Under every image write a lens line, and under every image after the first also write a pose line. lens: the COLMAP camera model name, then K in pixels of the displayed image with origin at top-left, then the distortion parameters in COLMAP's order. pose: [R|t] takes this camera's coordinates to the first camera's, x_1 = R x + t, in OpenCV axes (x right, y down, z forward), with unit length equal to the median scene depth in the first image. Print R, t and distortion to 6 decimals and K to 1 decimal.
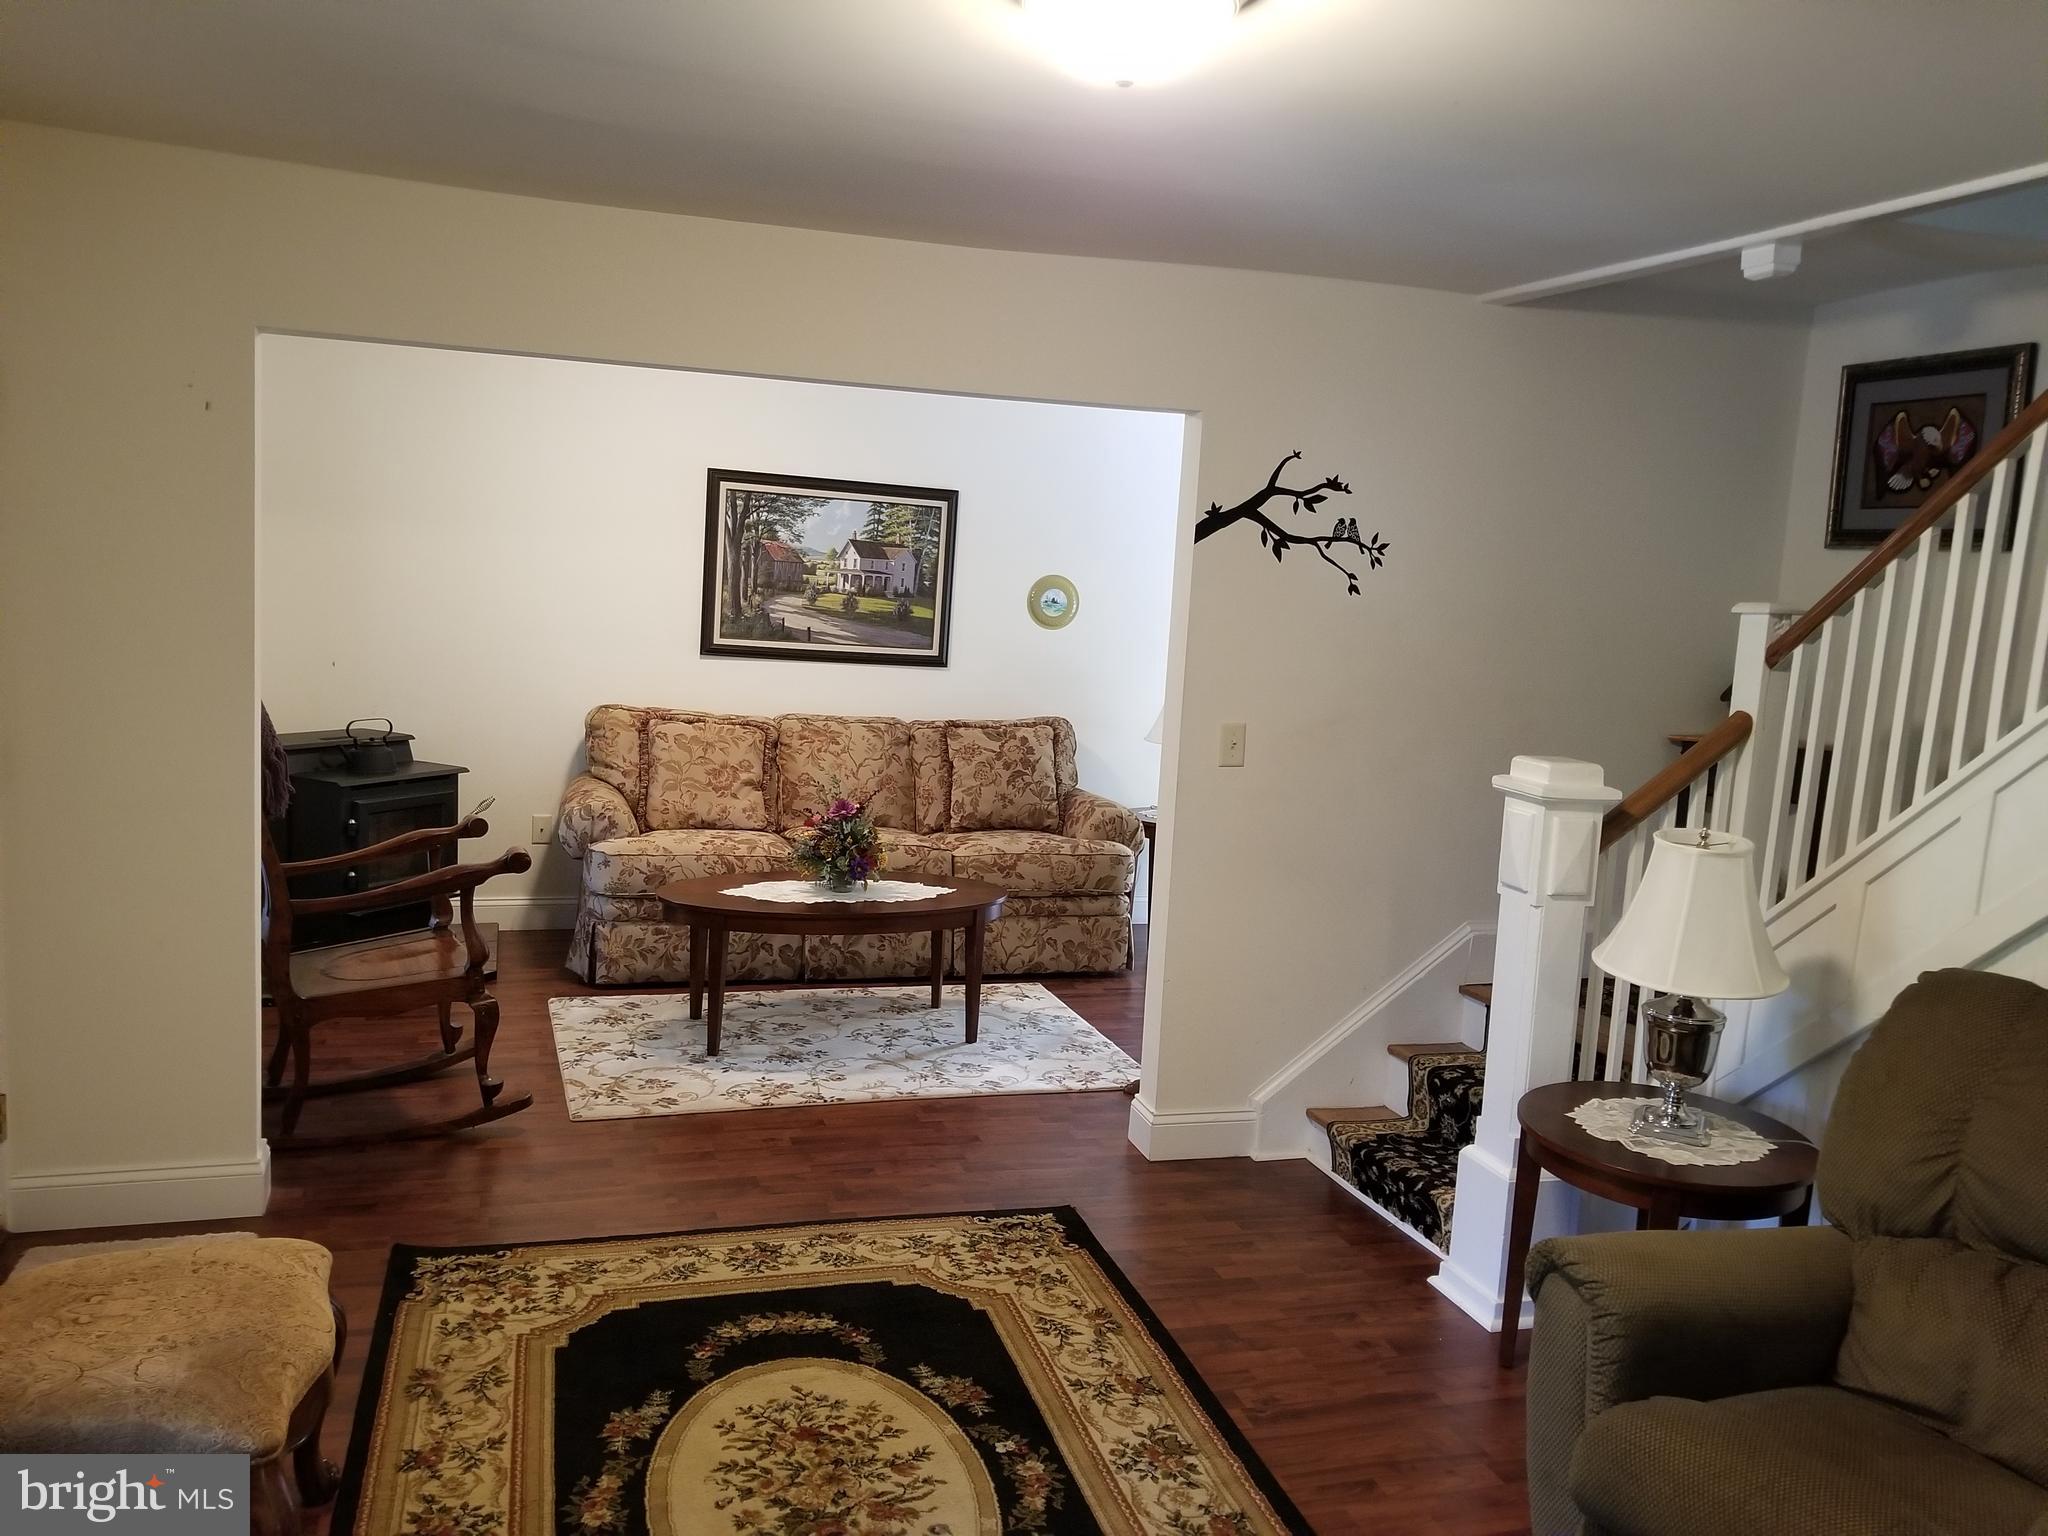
lens RADIAL K [[1609.1, 0, 1020.6], [0, 1609.1, 765.3], [0, 0, 1]] dist [0.048898, -0.089681]
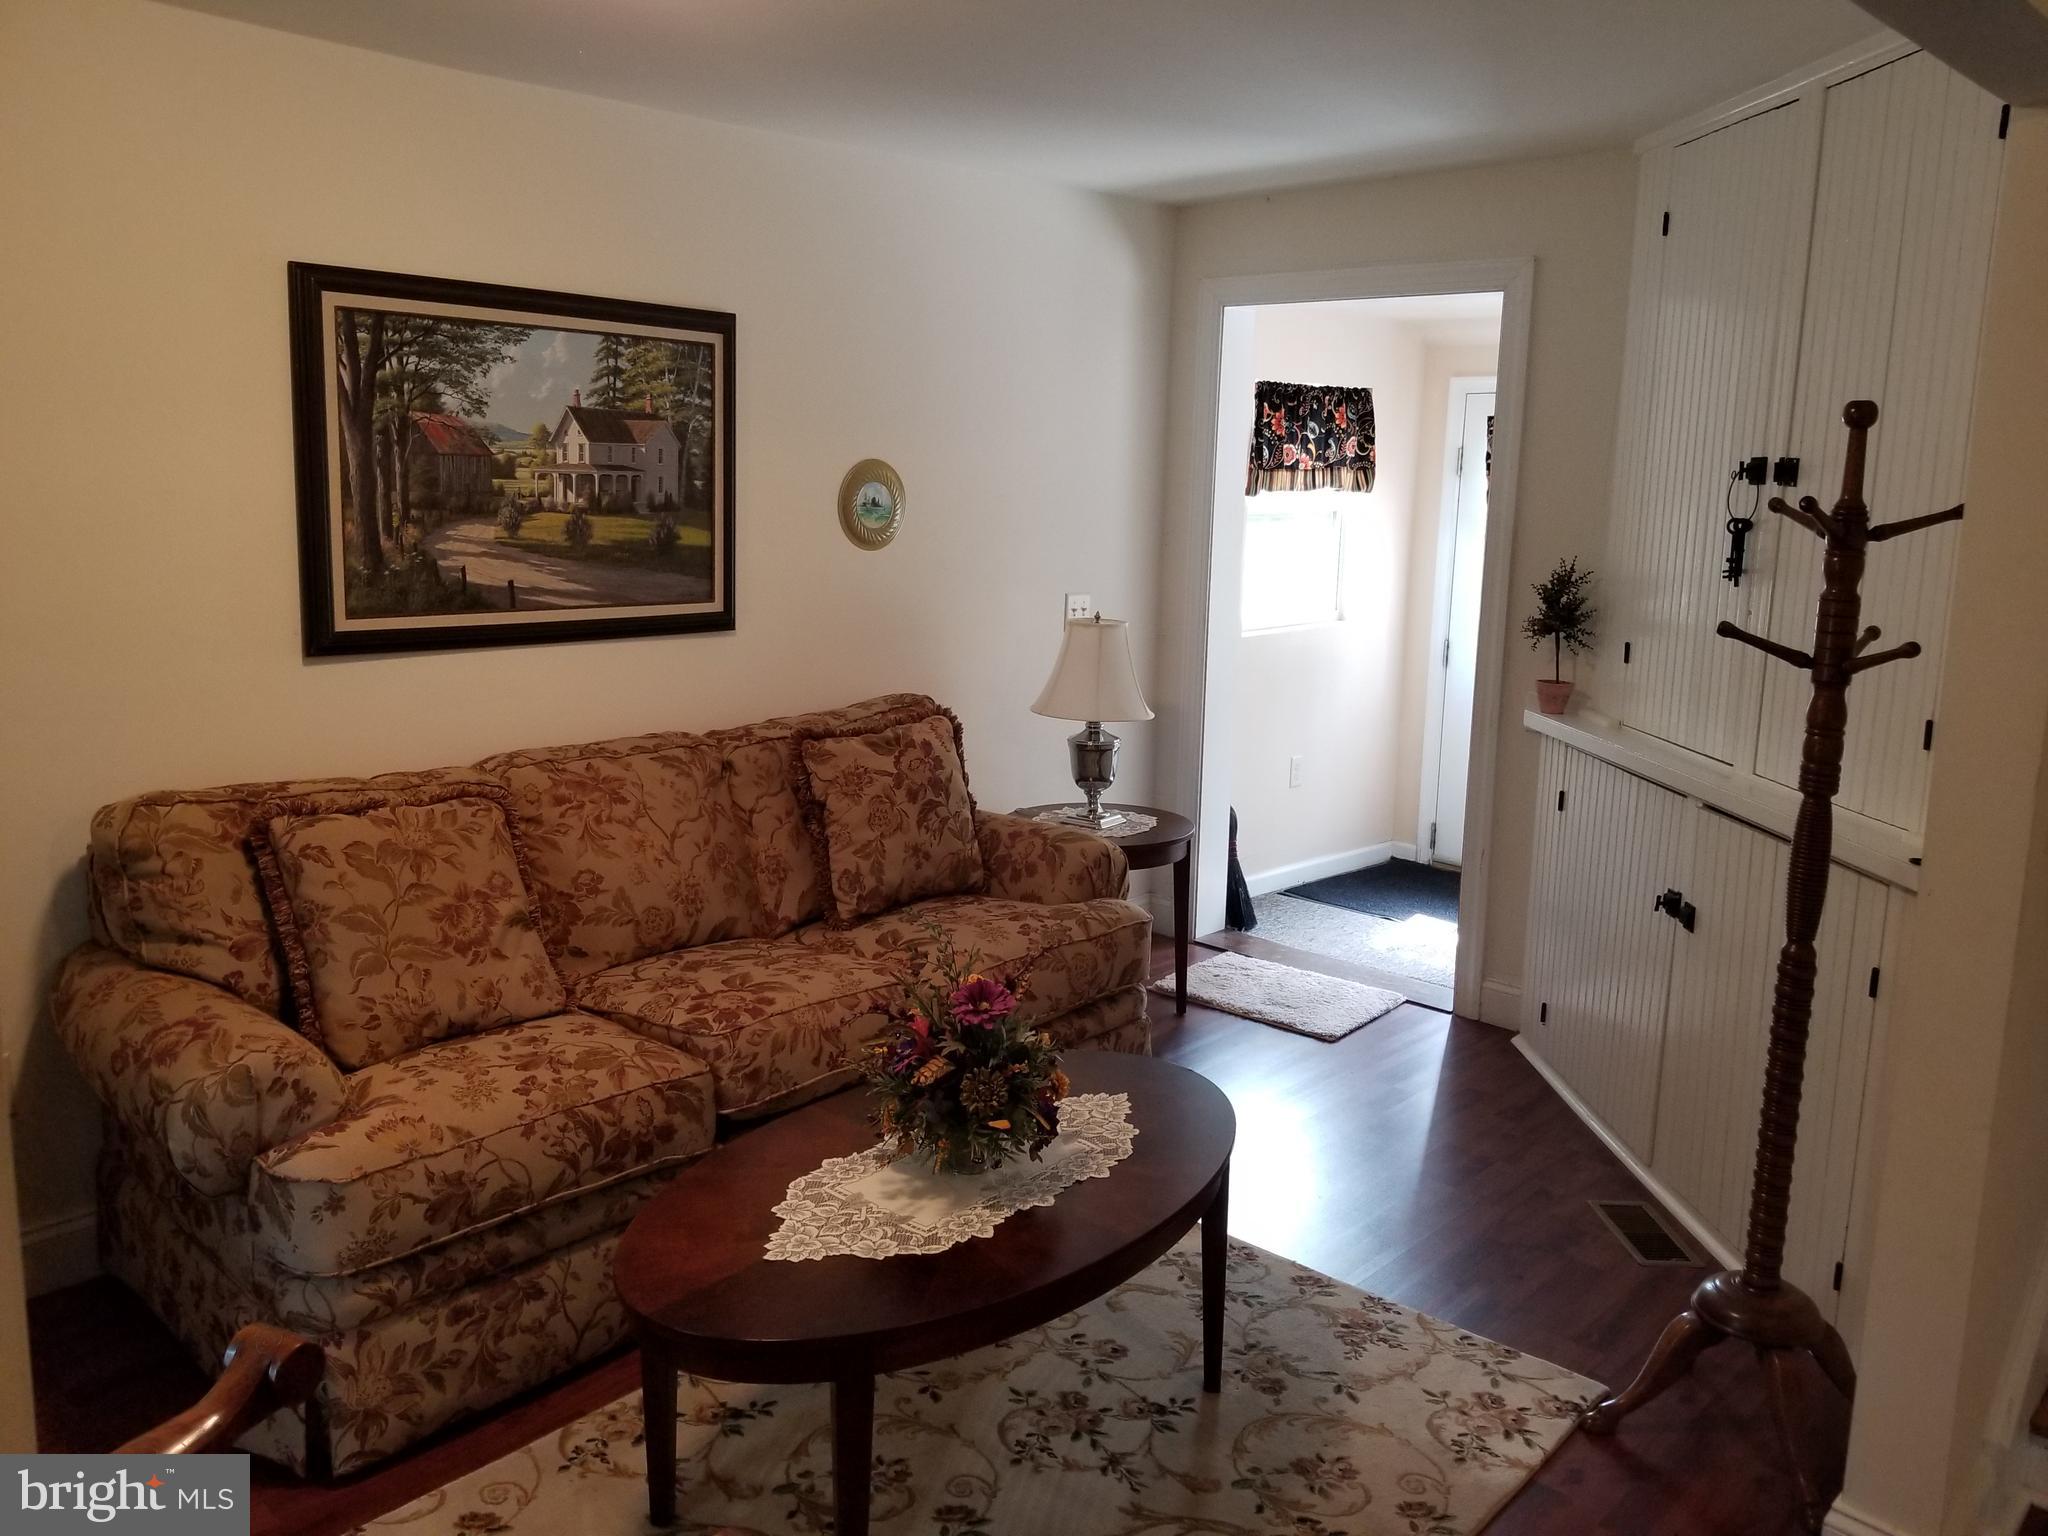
lens RADIAL K [[1609.1, 0, 1032.7], [0, 1609.1, 735.8], [0, 0, 1]] dist [0.048898, -0.089681]
pose [[0.867934, -0.123635, 0.481047, -0.245561], [0.088373, 0.991510, 0.095383, -0.072104], [-0.488755, -0.040275, 0.871491, 0.471007]]
